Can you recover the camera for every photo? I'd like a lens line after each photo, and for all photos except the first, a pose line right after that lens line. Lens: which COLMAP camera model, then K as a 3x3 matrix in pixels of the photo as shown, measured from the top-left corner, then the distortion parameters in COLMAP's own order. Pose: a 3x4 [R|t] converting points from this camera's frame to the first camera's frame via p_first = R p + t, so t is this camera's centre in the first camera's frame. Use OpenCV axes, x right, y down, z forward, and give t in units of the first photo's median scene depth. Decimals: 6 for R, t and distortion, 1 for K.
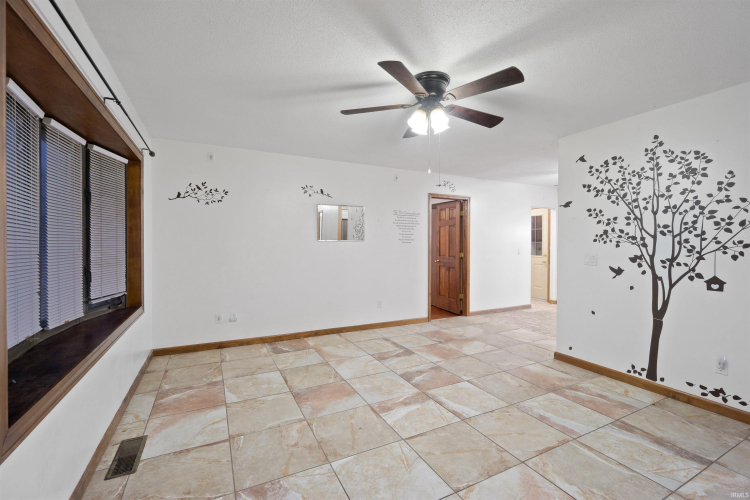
lens RADIAL K [[323.3, 0, 373.3], [0, 323.3, 247.4], [0, 0, 1]] dist [-0.000862, 0.000382]
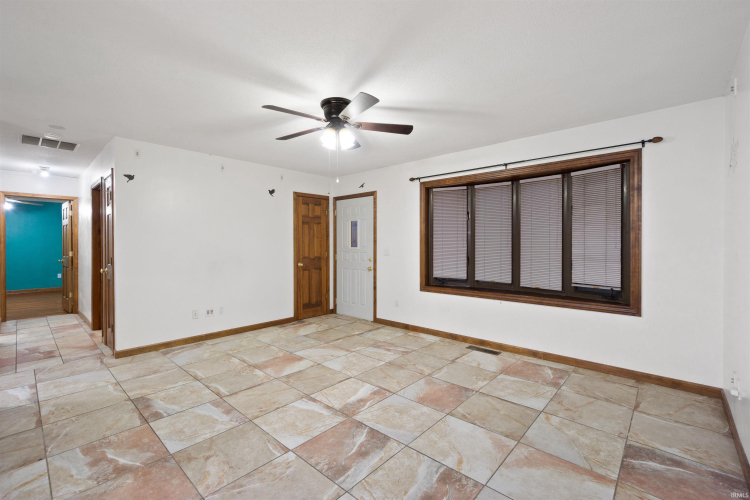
lens RADIAL K [[323.3, 0, 373.3], [0, 323.3, 247.4], [0, 0, 1]] dist [-0.000862, 0.000382]
pose [[-0.936423, 0.000675, -0.350873, 0.372618], [-0.006827, 0.999774, 0.020144, -0.012717], [0.350807, 0.021258, -0.936206, 1.725287]]
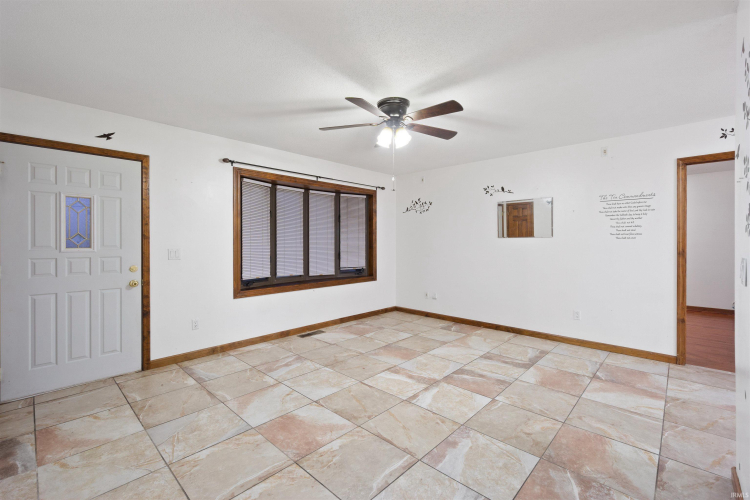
lens RADIAL K [[328.6, 0, 375.9], [0, 328.6, 242.5], [0, 0, 1]] dist [0.001756, 0.000525]
pose [[0.336529, -0.000743, -0.941673, 1.041364], [-0.009351, 0.999948, -0.004131, 0.004740], [0.941627, 0.010195, 0.336505, 0.424279]]
